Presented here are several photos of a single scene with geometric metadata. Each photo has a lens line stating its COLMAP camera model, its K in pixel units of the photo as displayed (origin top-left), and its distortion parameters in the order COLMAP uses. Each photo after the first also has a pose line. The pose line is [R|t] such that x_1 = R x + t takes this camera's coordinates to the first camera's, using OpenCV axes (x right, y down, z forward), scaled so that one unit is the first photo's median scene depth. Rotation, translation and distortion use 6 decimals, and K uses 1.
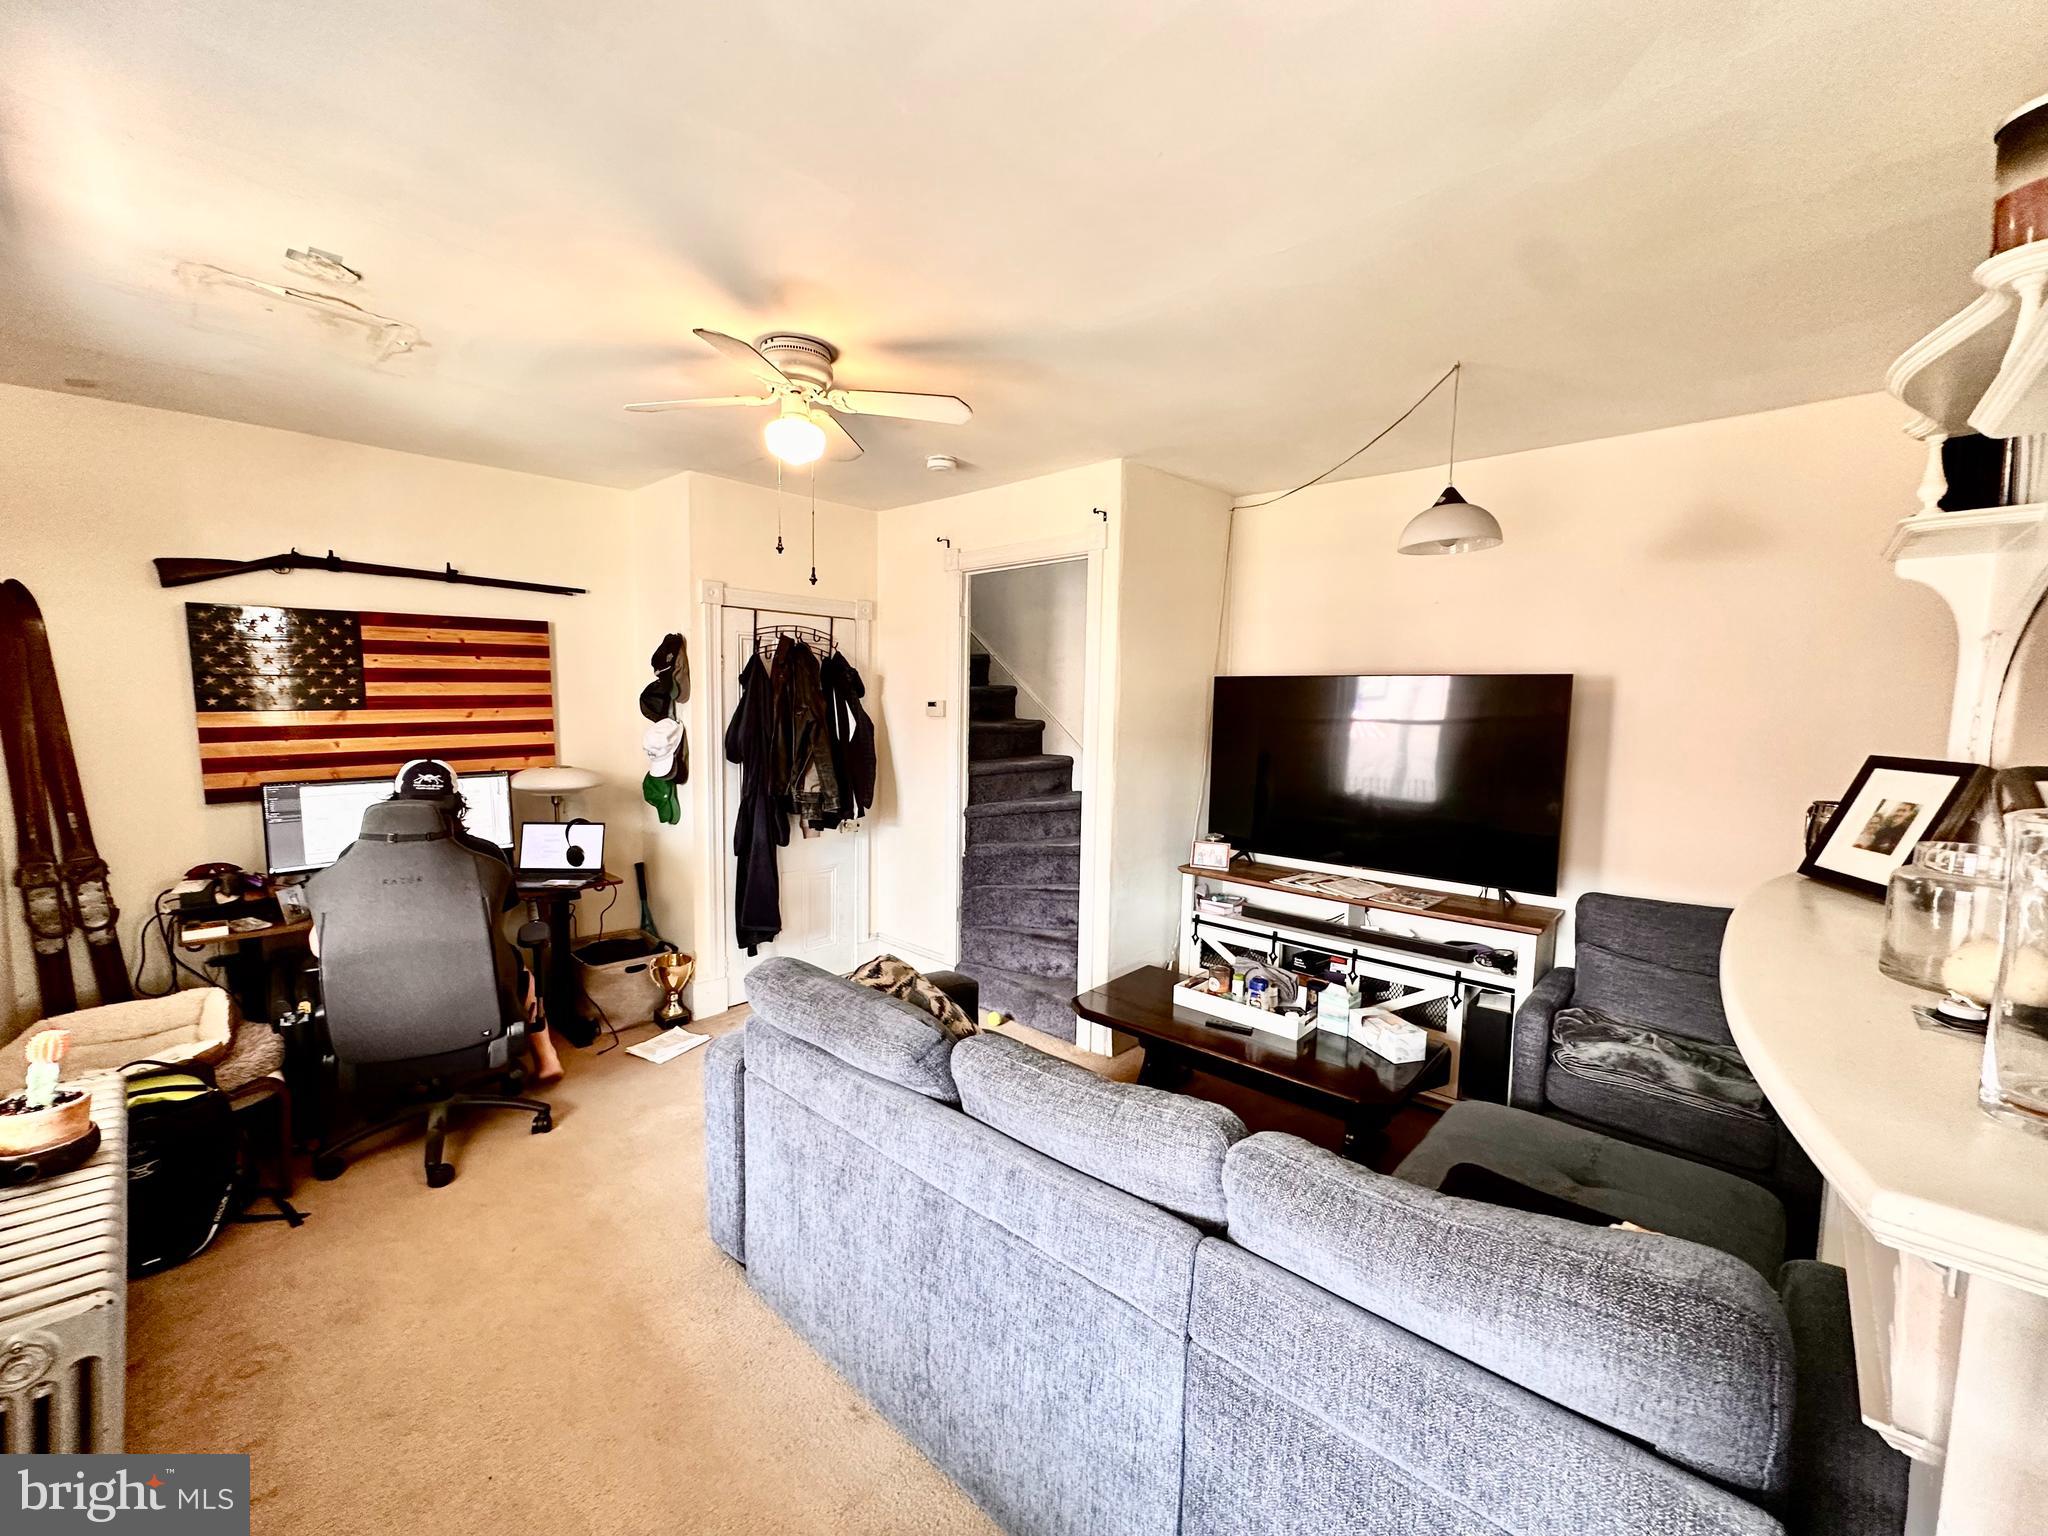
lens RADIAL K [[813.3, 0, 1027.0], [0, 813.3, 770.9], [0, 0, 1]] dist [-0.003063, 0.000887]
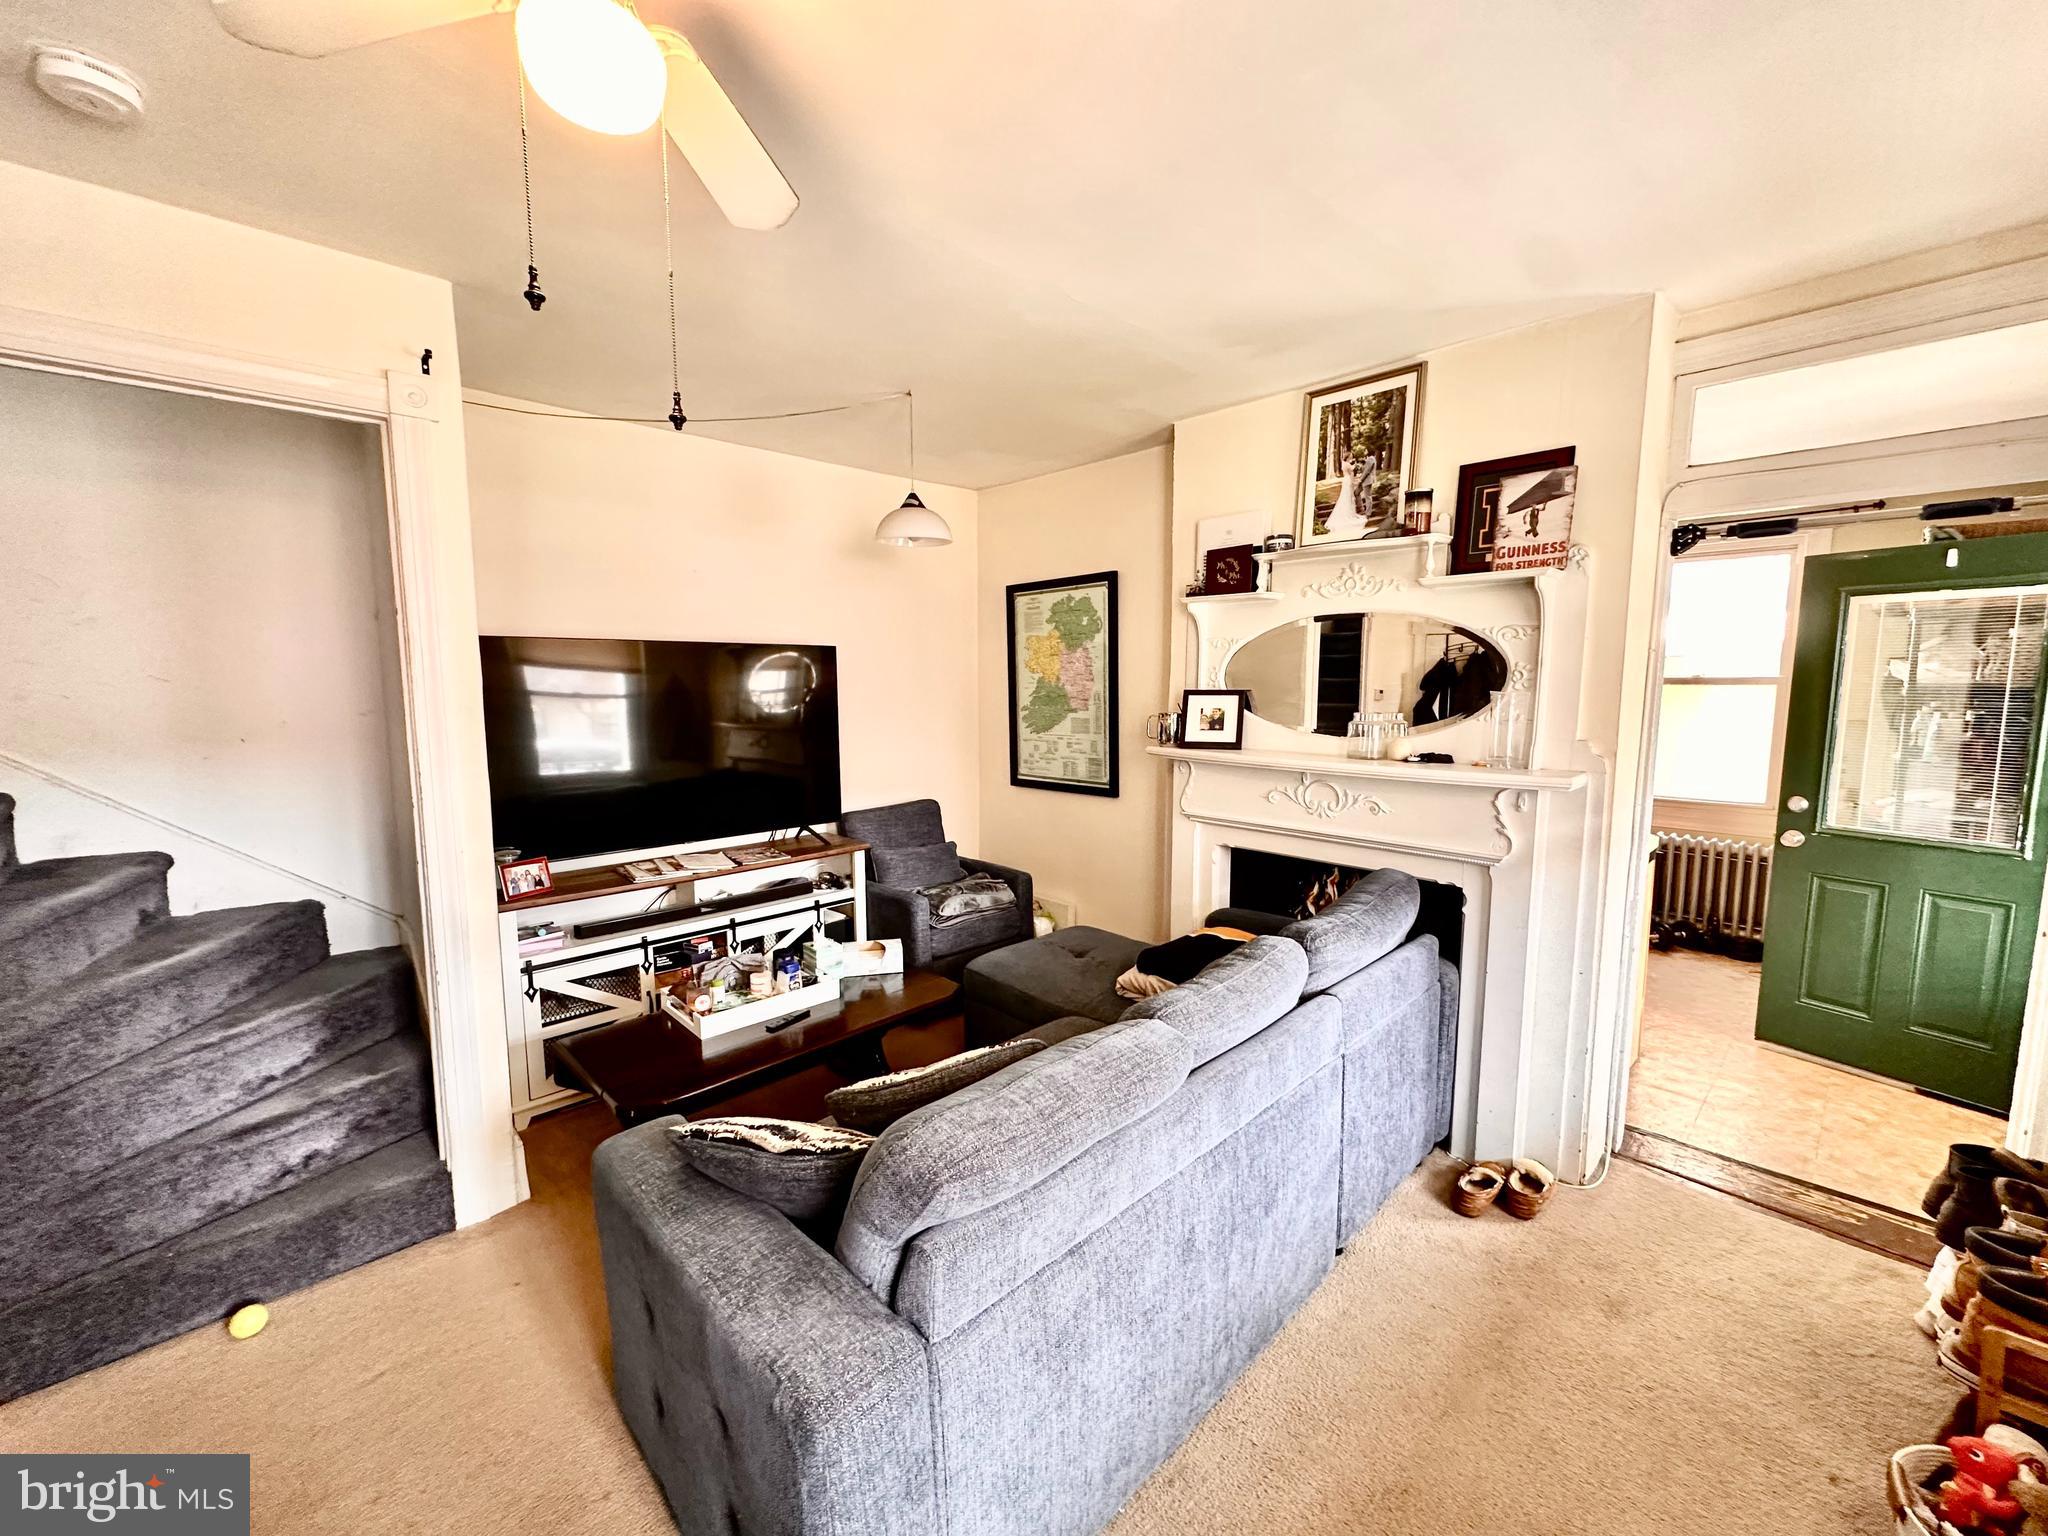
lens RADIAL K [[813.3, 0, 1027.9], [0, 813.3, 767.5], [0, 0, 1]] dist [-0.003063, 0.000887]
pose [[0.060230, -0.124353, 0.990408, -0.524709], [0.089965, 0.988848, 0.118686, -0.047813], [-0.994122, 0.081954, 0.070745, 0.543444]]
